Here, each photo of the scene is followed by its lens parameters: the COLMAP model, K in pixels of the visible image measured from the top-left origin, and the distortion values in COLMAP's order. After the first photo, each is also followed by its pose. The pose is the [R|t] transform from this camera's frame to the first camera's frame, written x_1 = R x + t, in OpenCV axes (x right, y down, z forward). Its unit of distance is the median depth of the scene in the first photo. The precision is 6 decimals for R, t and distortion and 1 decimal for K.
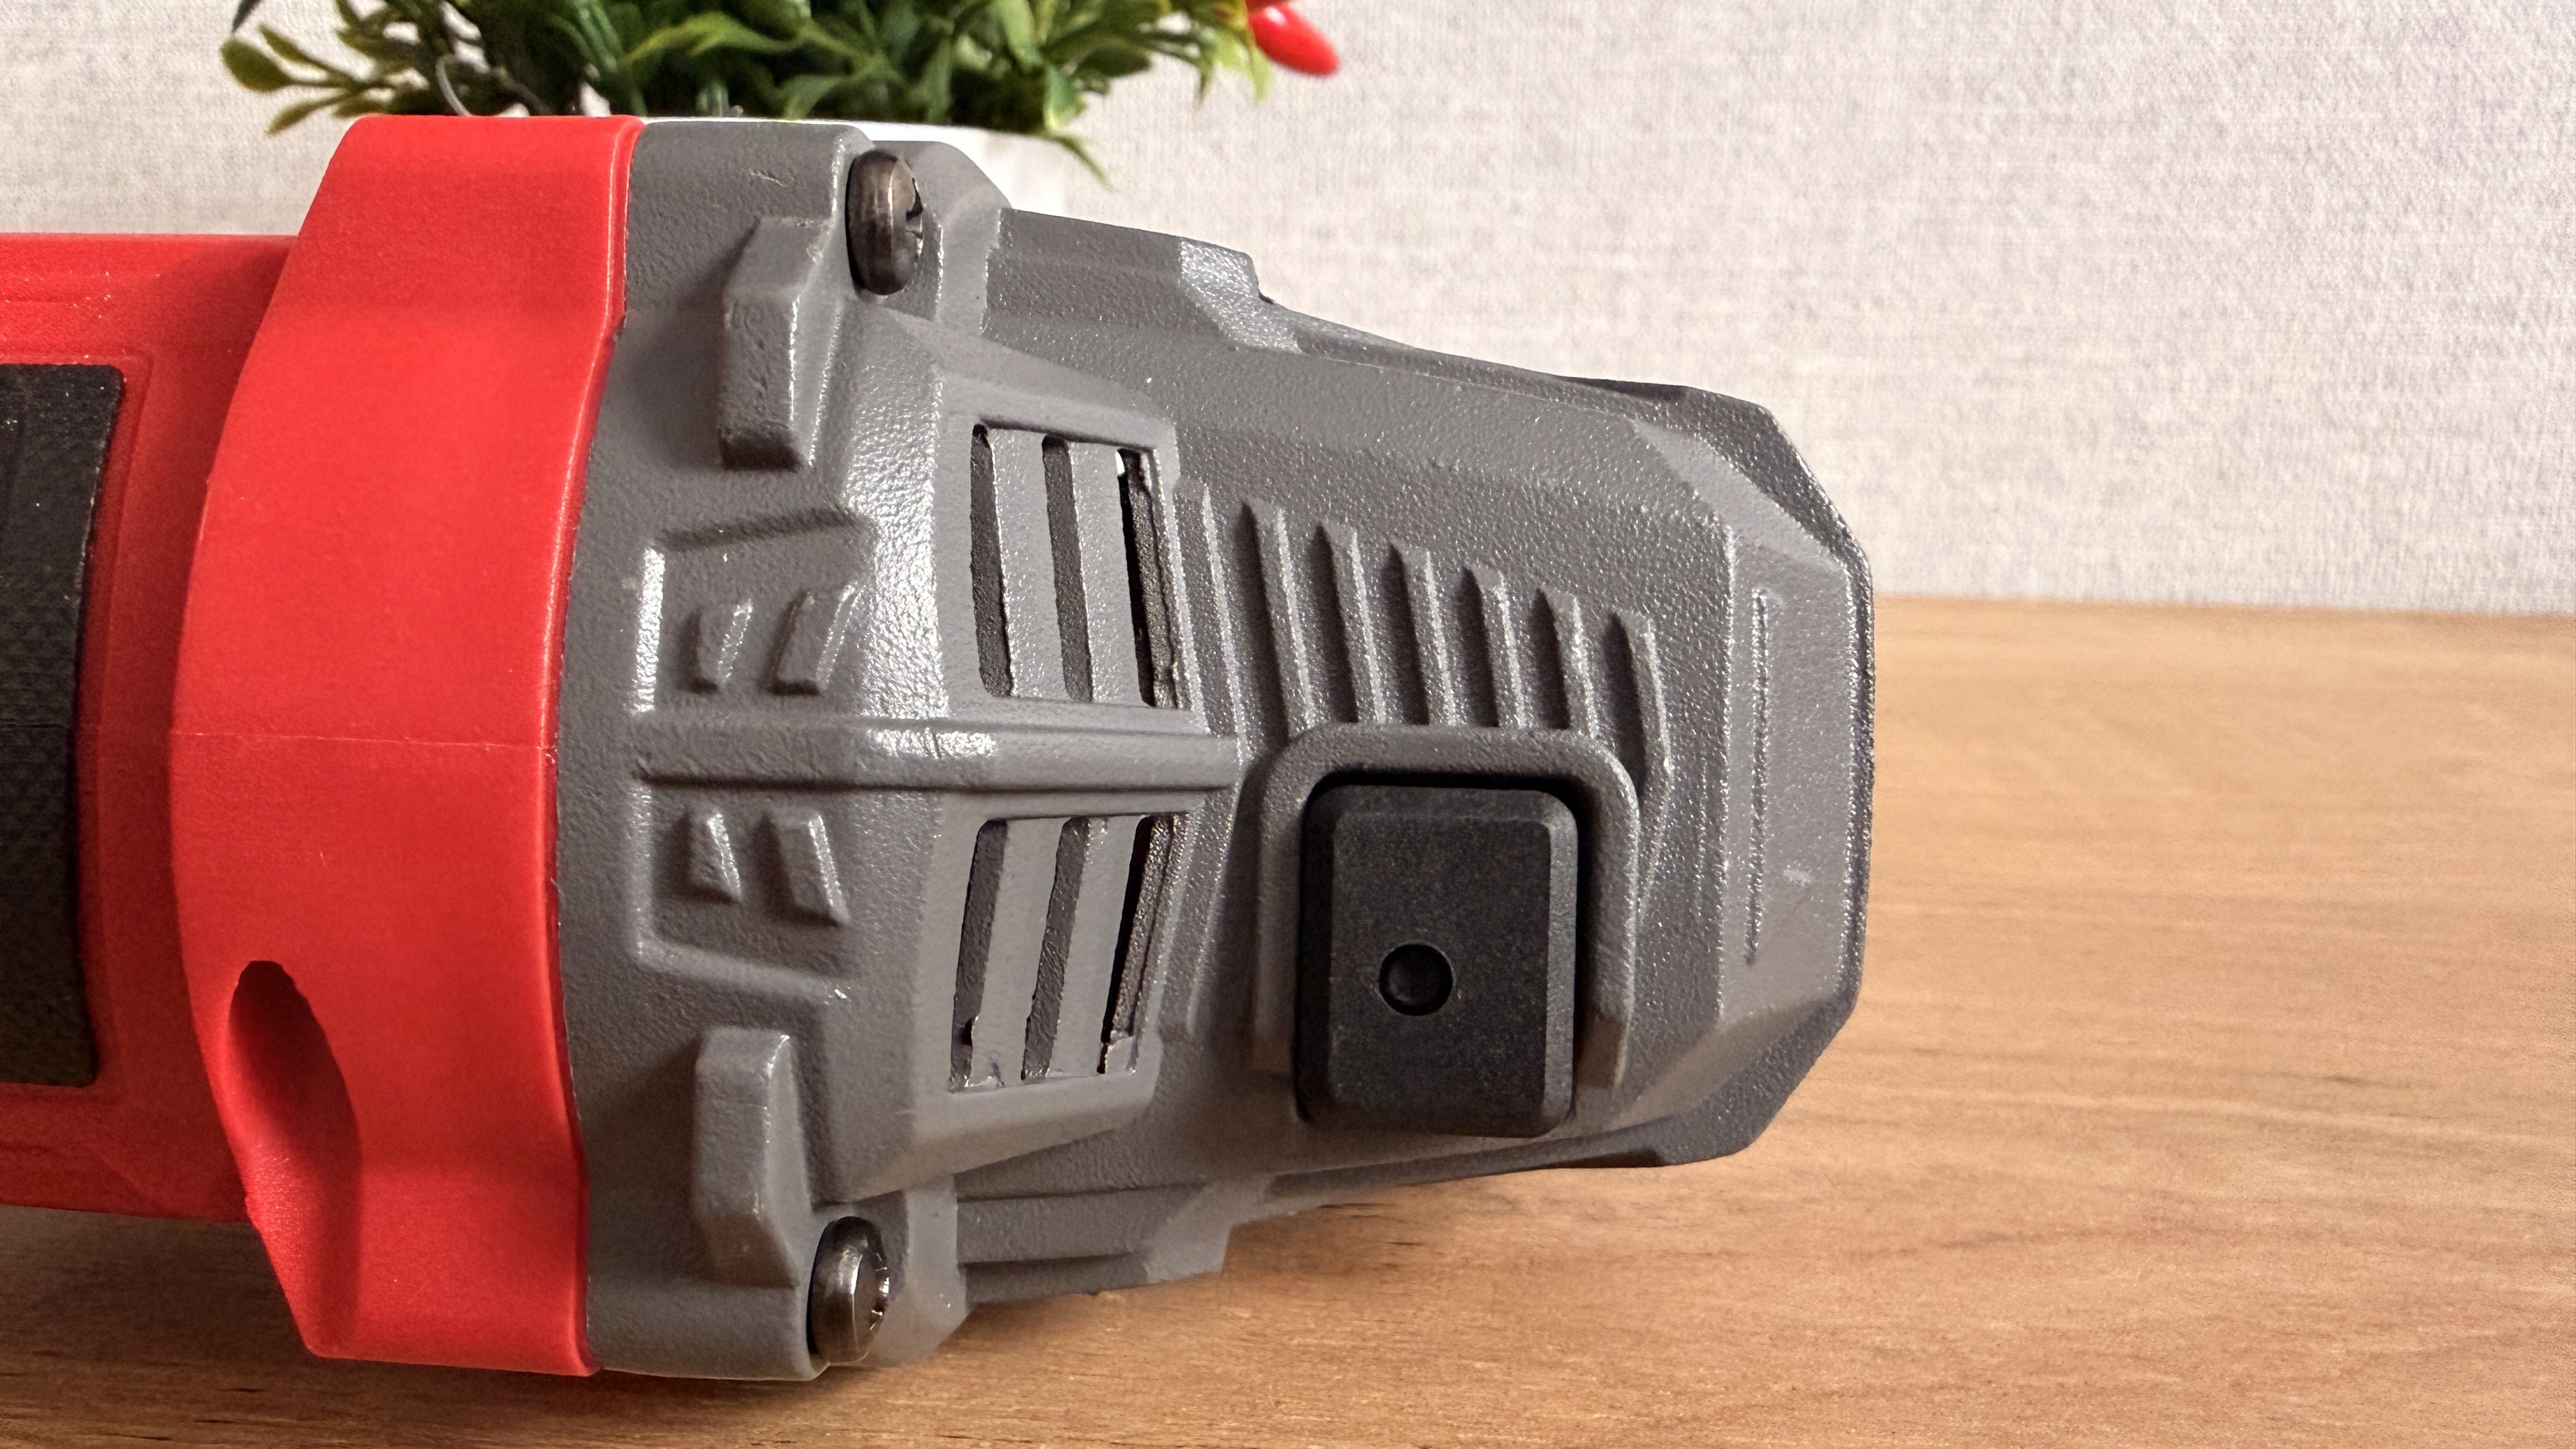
lens RADIAL K [[1865.0, 0, 1134.8], [0, 1865.0, 718.0], [0, 0, 1]] dist [0.006889, 0.006671]
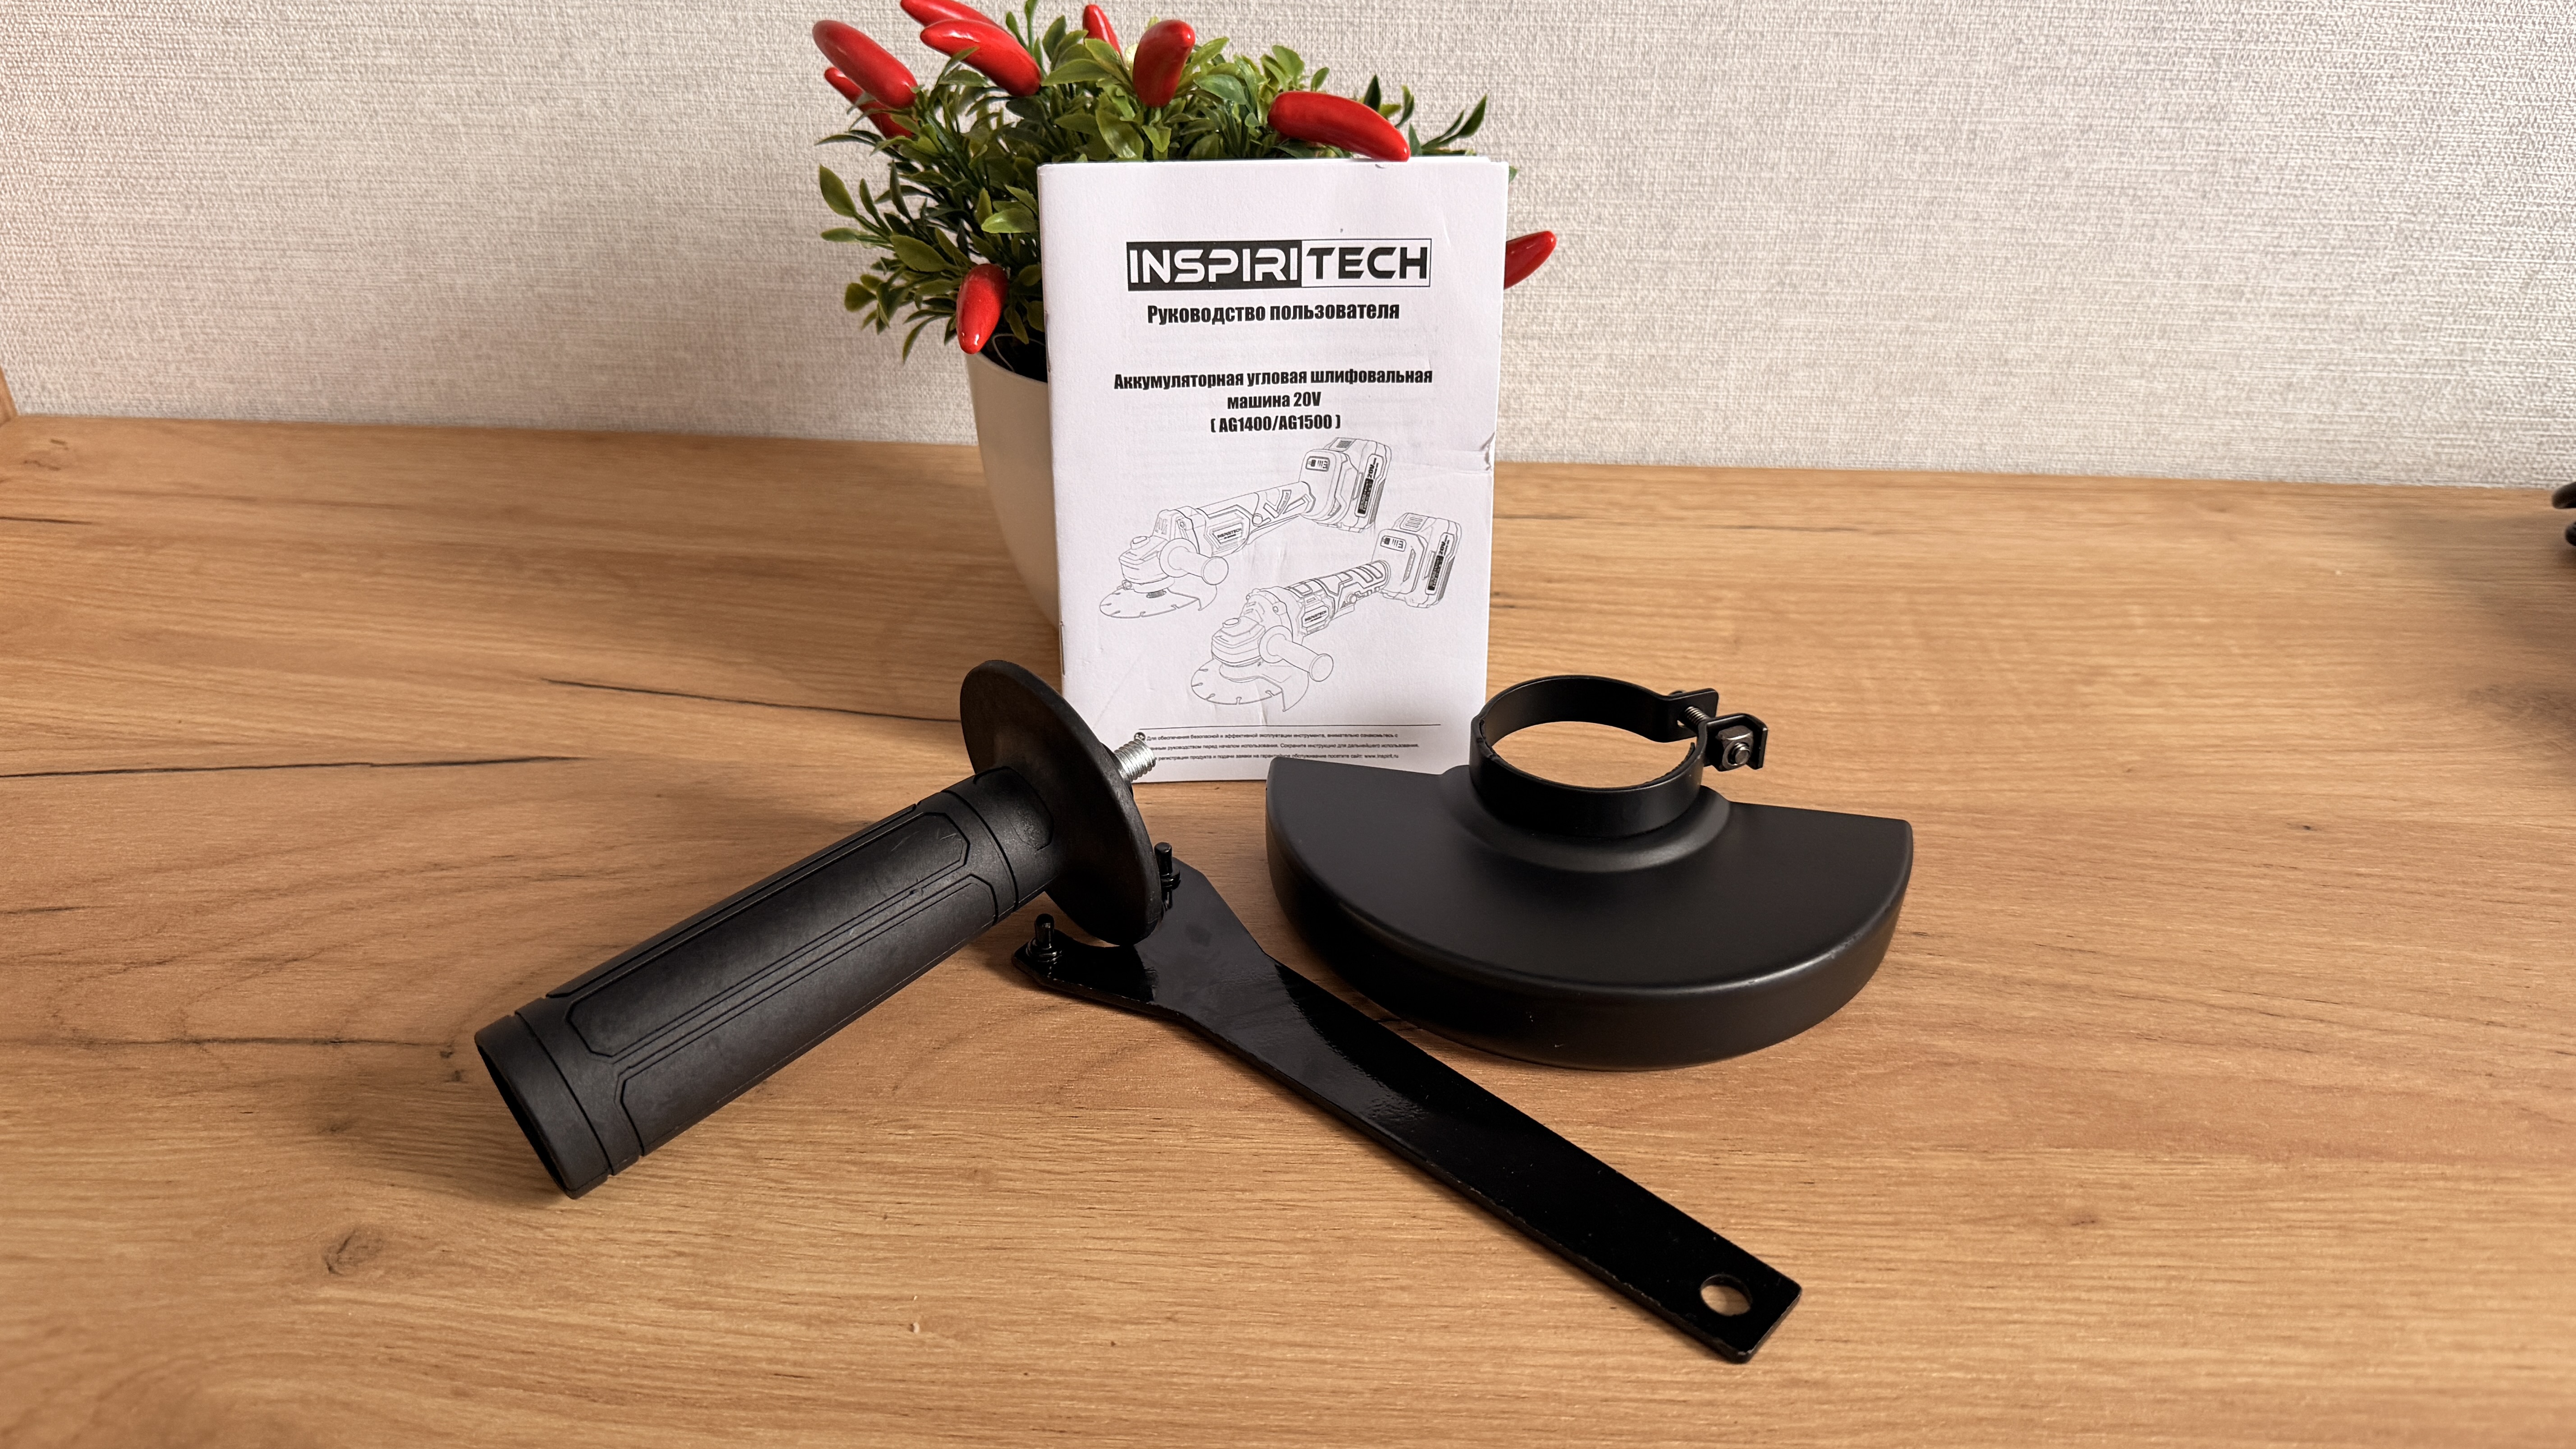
lens RADIAL K [[1853.0, 0, 1288.8], [0, 1853.0, 718.3], [0, 0, 1]] dist [0.001522, -0.032415]
pose [[0.998894, -0.030578, 0.035728, -0.105852], [0.018434, 0.953538, 0.300707, -0.349735], [-0.043263, -0.299716, 0.953047, -0.503020]]
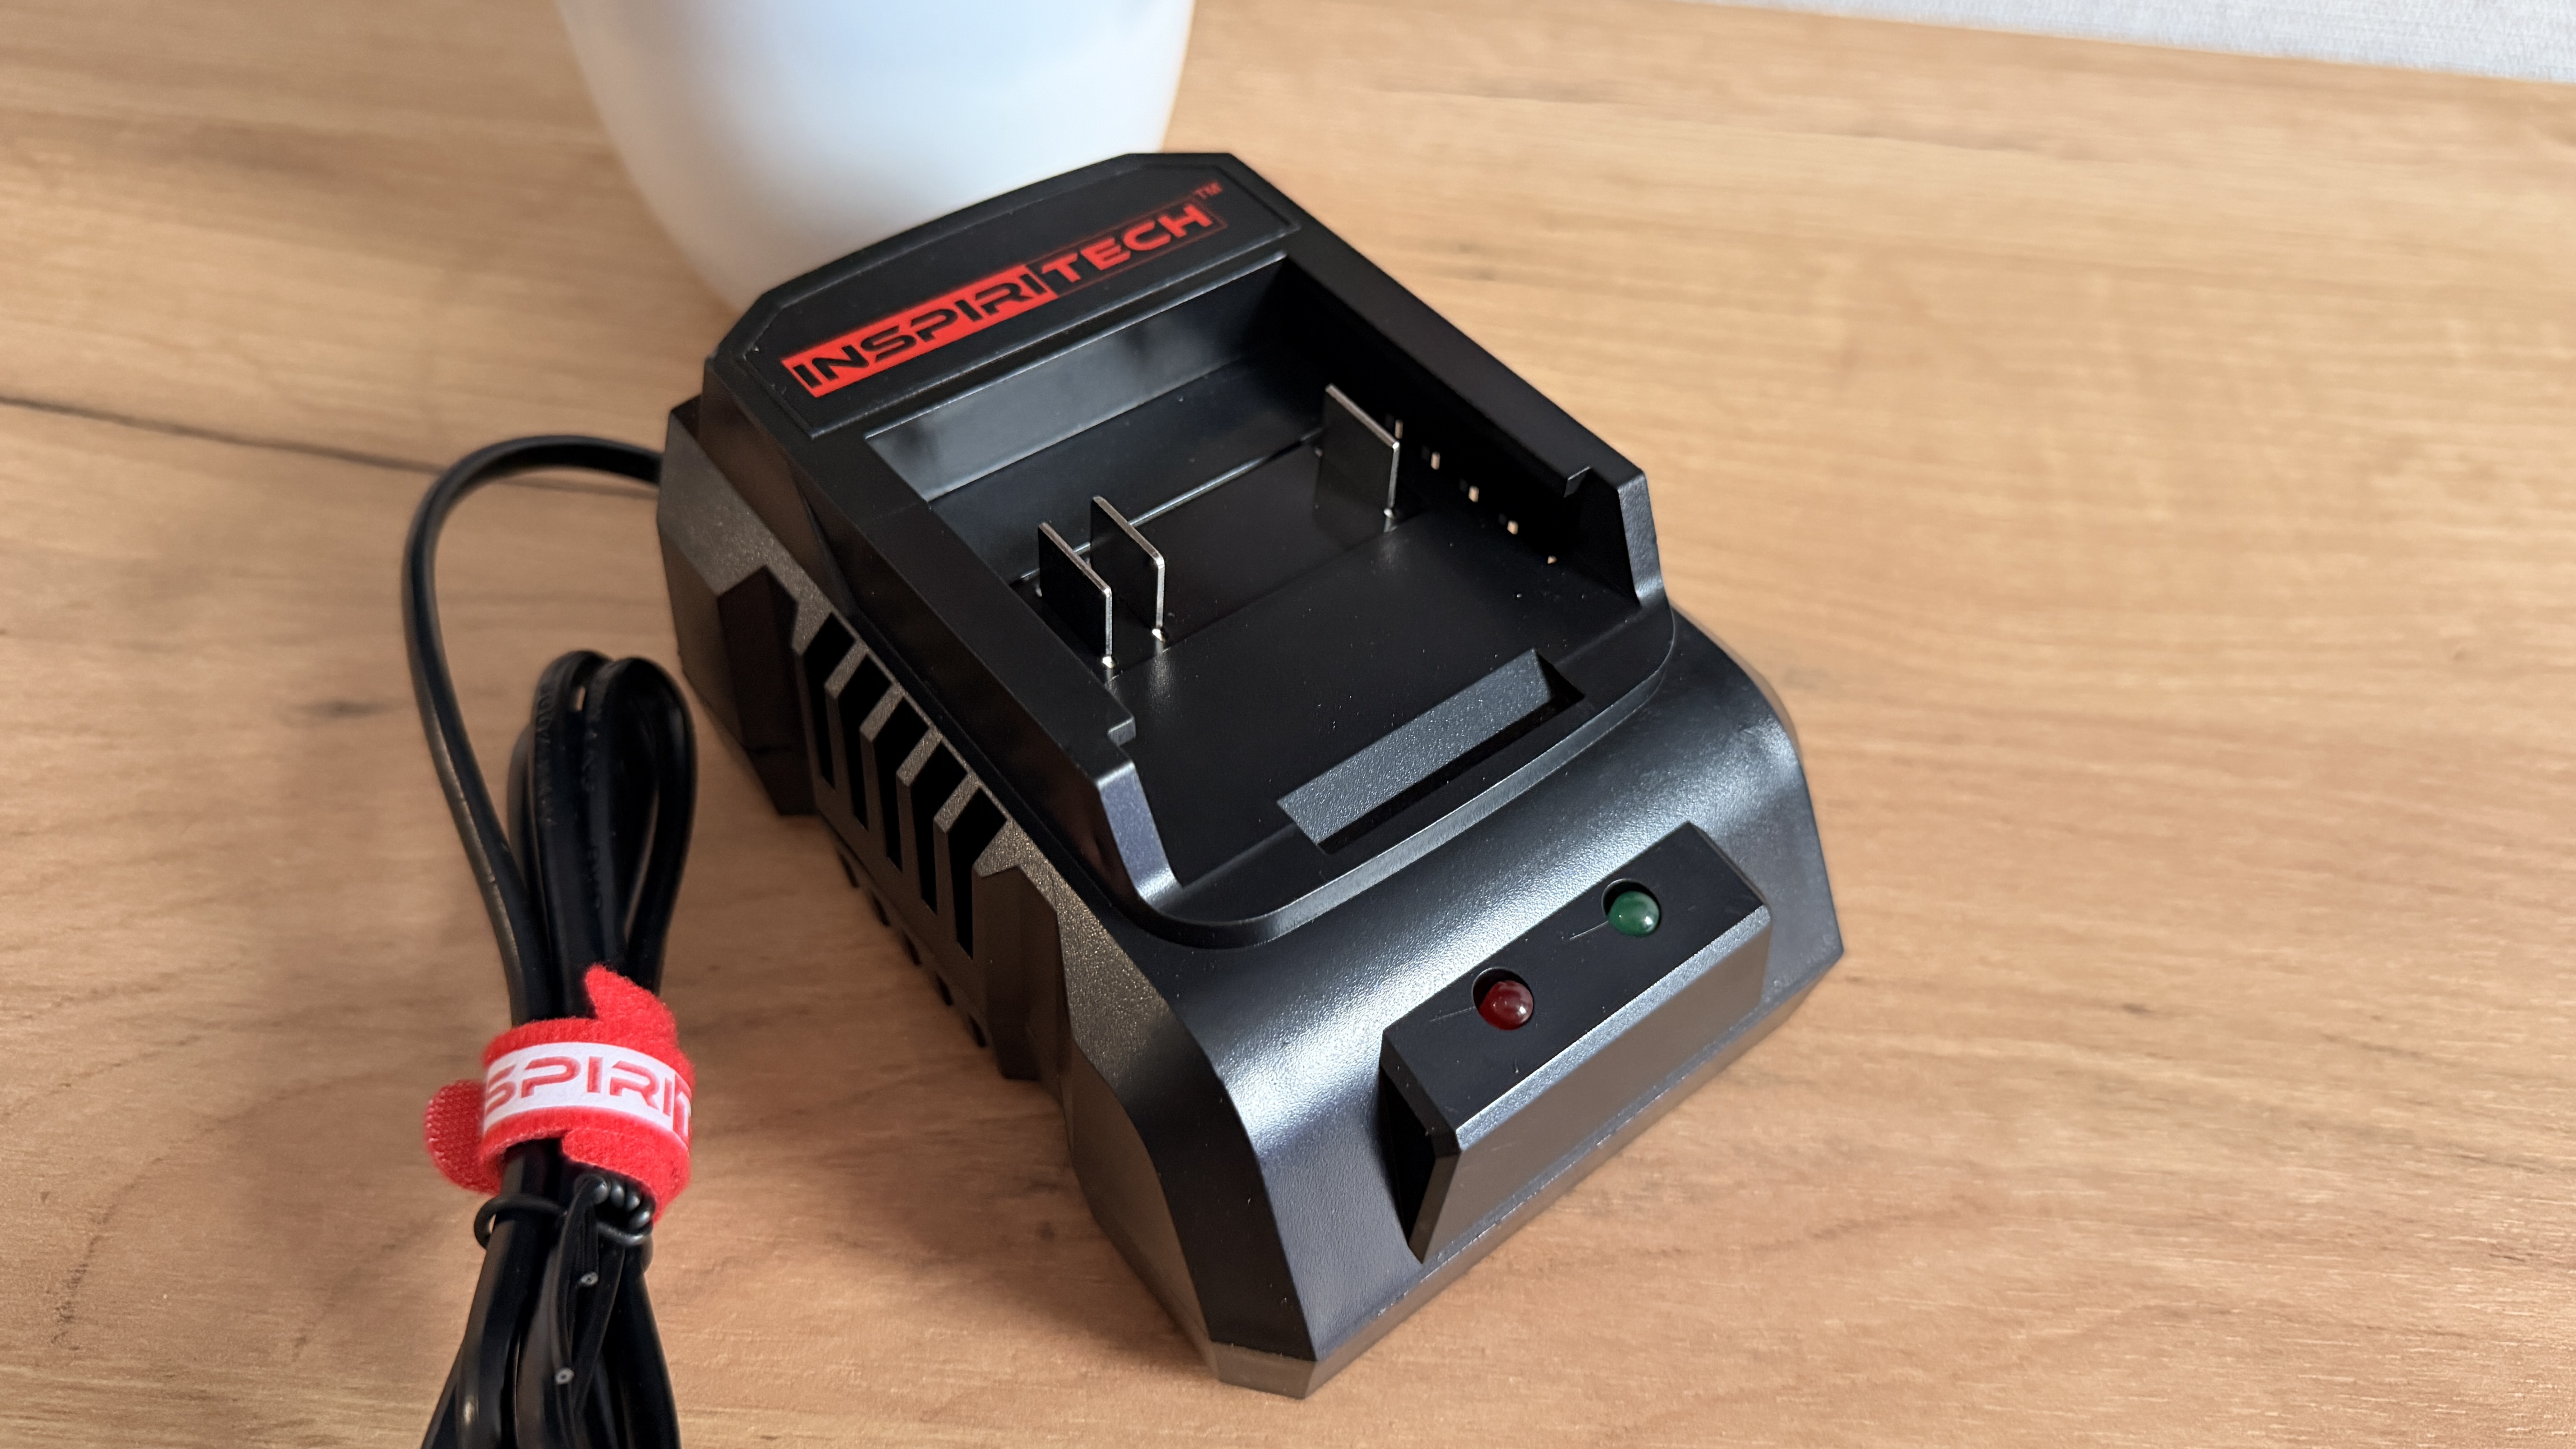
lens RADIAL K [[1902.0, 0, 1280.5], [0, 1902.0, 758.2], [0, 0, 1]] dist [-0.044822, 0.009333]
pose [[0.998198, -0.006969, 0.059601, -0.036293], [-0.029314, 0.810023, 0.585665, -0.337842], [-0.052360, -0.586357, 0.808359, -0.004269]]
